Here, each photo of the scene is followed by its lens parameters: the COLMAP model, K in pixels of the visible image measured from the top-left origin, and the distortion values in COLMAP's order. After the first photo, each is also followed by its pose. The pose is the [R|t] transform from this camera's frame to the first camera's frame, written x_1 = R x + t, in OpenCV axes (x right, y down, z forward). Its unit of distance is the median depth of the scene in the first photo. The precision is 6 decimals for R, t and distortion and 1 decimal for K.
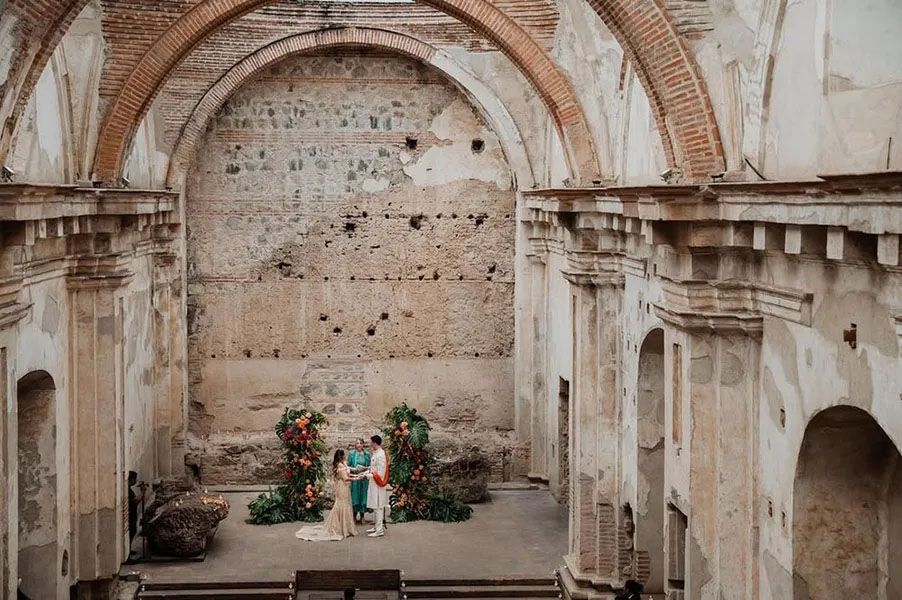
lens RADIAL K [[1436.3, 0, 451.0], [0, 1436.3, 300.0], [0, 0, 1]] dist [0.093340, 0.177365]
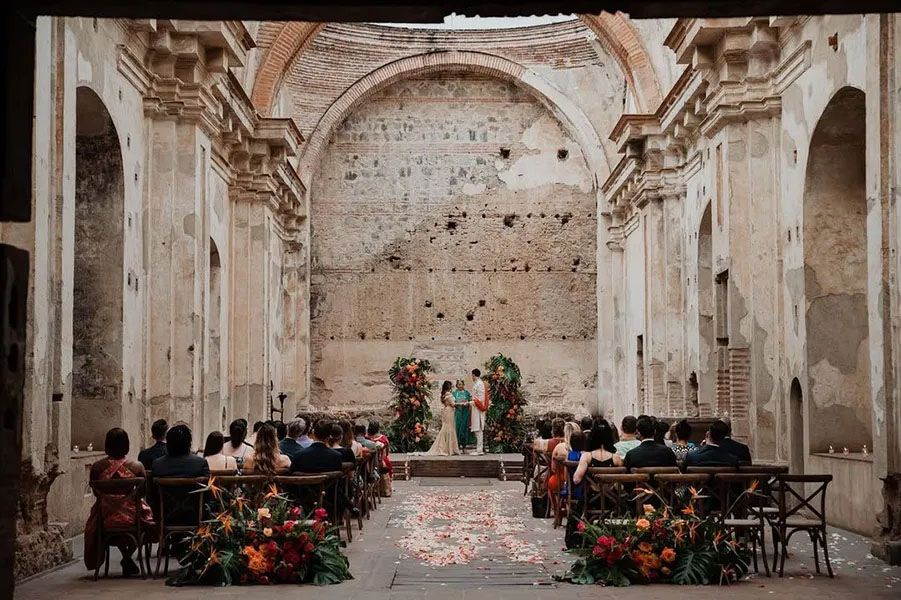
lens RADIAL K [[1434.7, 0, 450.5], [0, 1434.7, 300.0], [0, 0, 1]] dist [0.093340, 0.177365]
pose [[0.998106, -0.008030, -0.060994, -0.001898], [0.000161, 0.991783, -0.127934, 0.157272], [0.061521, 0.127682, 0.989905, -0.126259]]
